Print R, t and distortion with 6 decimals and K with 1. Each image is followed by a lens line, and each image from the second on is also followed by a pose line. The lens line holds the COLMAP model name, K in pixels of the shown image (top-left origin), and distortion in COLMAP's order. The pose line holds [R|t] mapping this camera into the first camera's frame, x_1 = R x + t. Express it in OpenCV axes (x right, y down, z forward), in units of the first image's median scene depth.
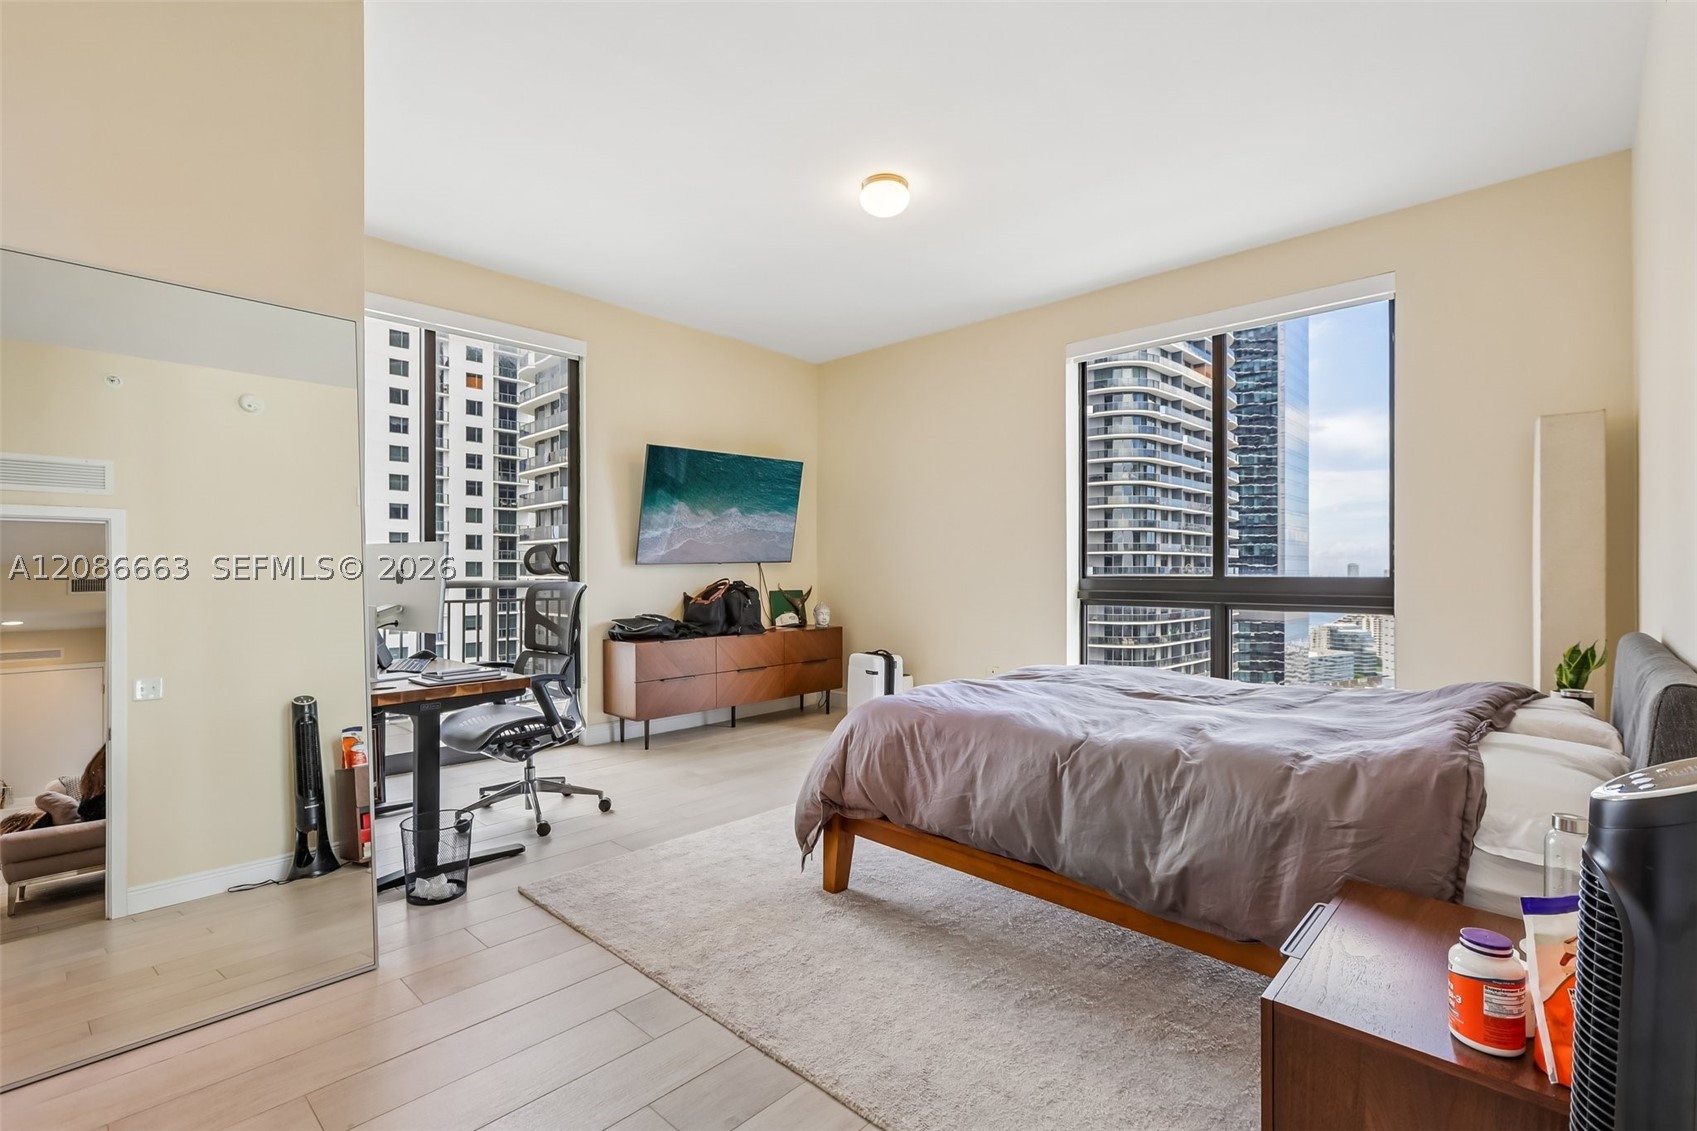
lens RADIAL K [[774.3, 0, 852.3], [0, 774.3, 570.9], [0, 0, 1]] dist [-0.002734, 0.000214]
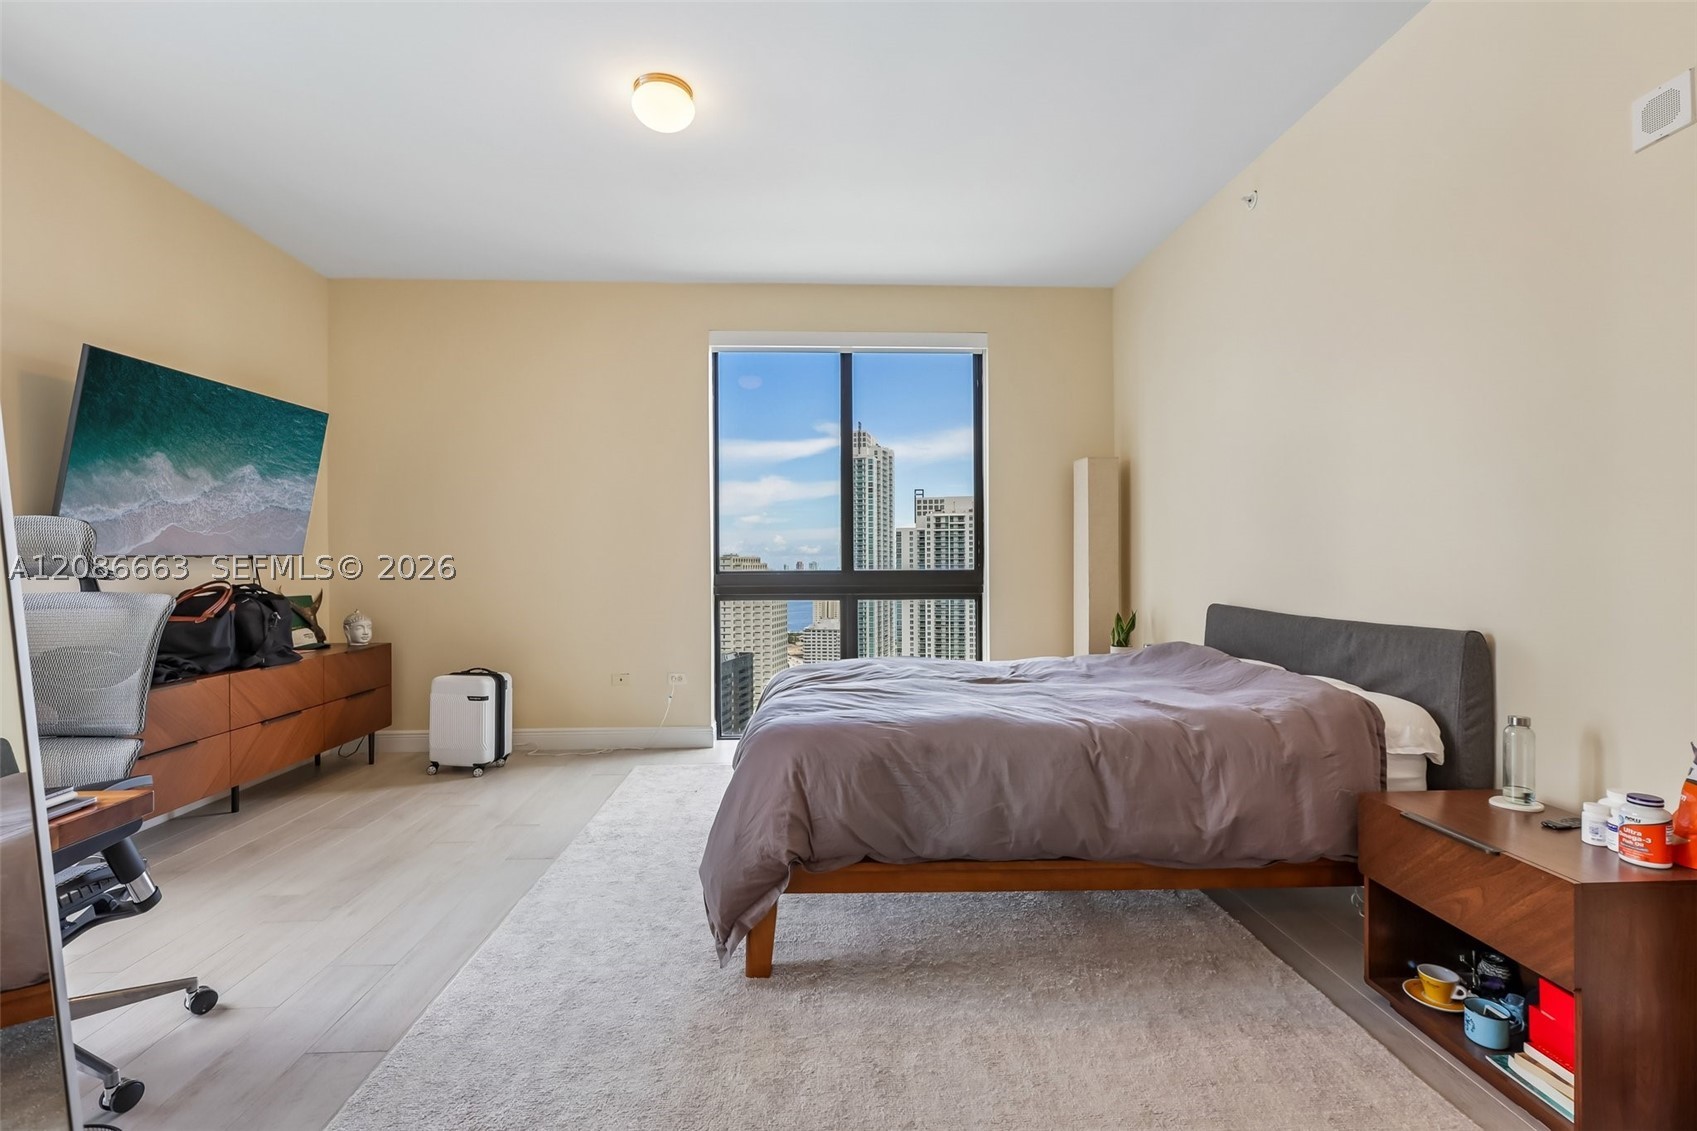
lens RADIAL K [[759.4, 0, 848.5], [0, 759.4, 565.5], [0, 0, 1]] dist [-0.001743, 0.001447]
pose [[0.688559, -0.003888, 0.725170, -0.393858], [0.003897, 0.999991, 0.001661, -0.002329], [-0.725170, 0.001682, 0.688568, 0.305001]]
